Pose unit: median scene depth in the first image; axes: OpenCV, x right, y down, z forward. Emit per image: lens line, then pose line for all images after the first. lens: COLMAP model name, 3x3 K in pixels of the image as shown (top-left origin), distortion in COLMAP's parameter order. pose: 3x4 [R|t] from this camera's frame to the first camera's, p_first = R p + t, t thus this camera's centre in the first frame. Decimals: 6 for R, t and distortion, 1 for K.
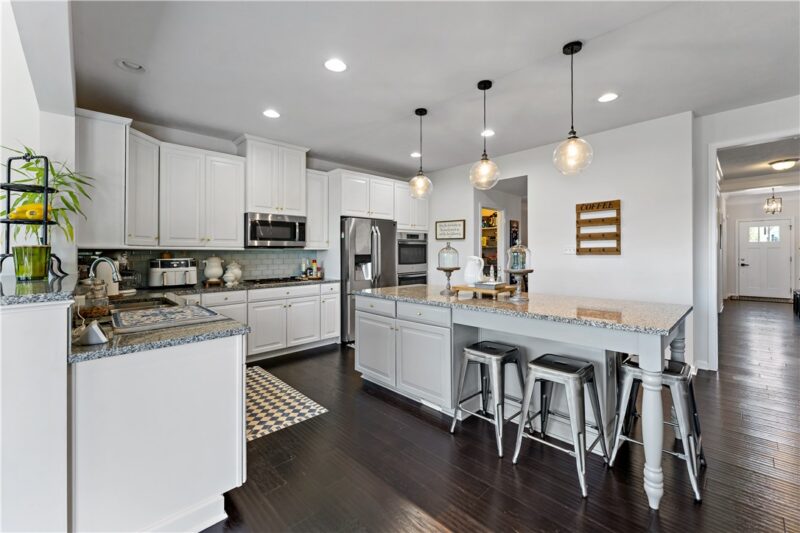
lens RADIAL K [[333.6, 0, 409.1], [0, 333.6, 257.7], [0, 0, 1]] dist [0.000523, 0.000005]
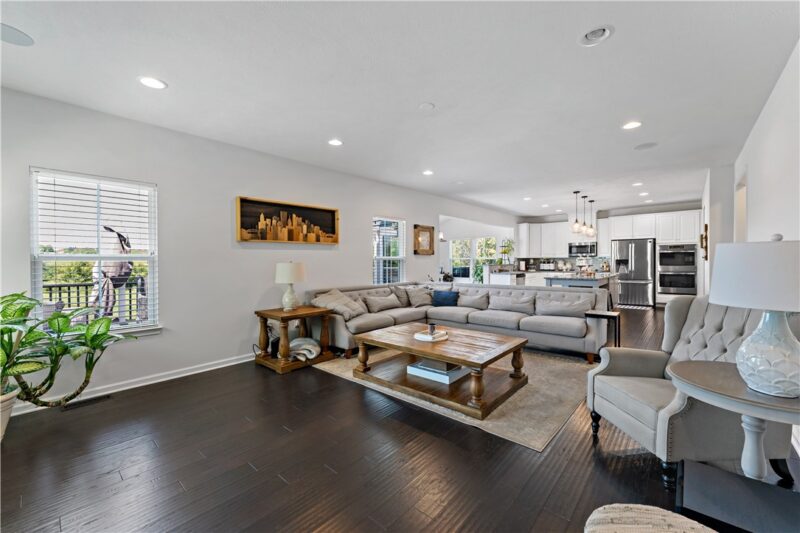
lens RADIAL K [[319.0, 0, 400.0], [0, 319.0, 266.5], [0, 0, 1]] dist [0.001748, 0.000130]
pose [[0.066870, 0.025091, -0.997446, 1.872872], [-0.004587, 0.999681, 0.024840, -0.009769], [0.997751, 0.002914, 0.066964, -0.466046]]
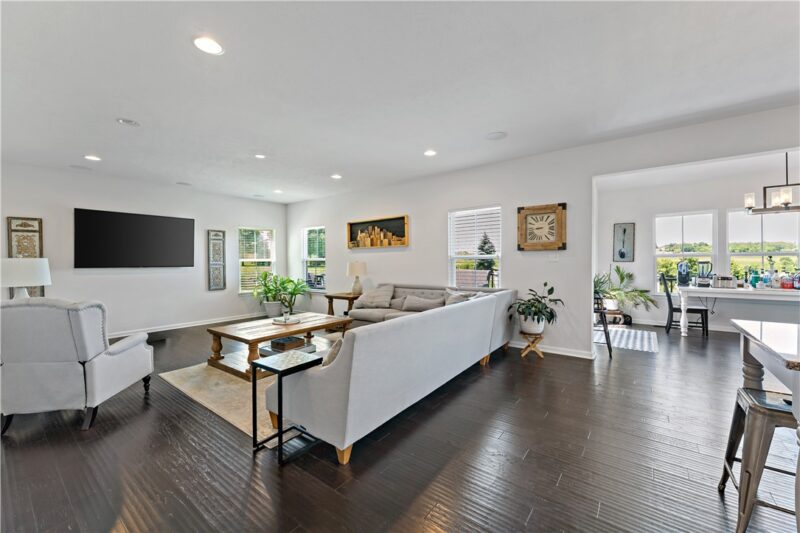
lens RADIAL K [[322.0, 0, 408.1], [0, 322.0, 269.2], [0, 0, 1]] dist [0.001690, 0.000130]
pose [[-0.988445, 0.020724, -0.150153, 0.828110], [0.015211, 0.999170, 0.037776, -0.015461], [0.150812, 0.035055, -0.987941, 0.767937]]
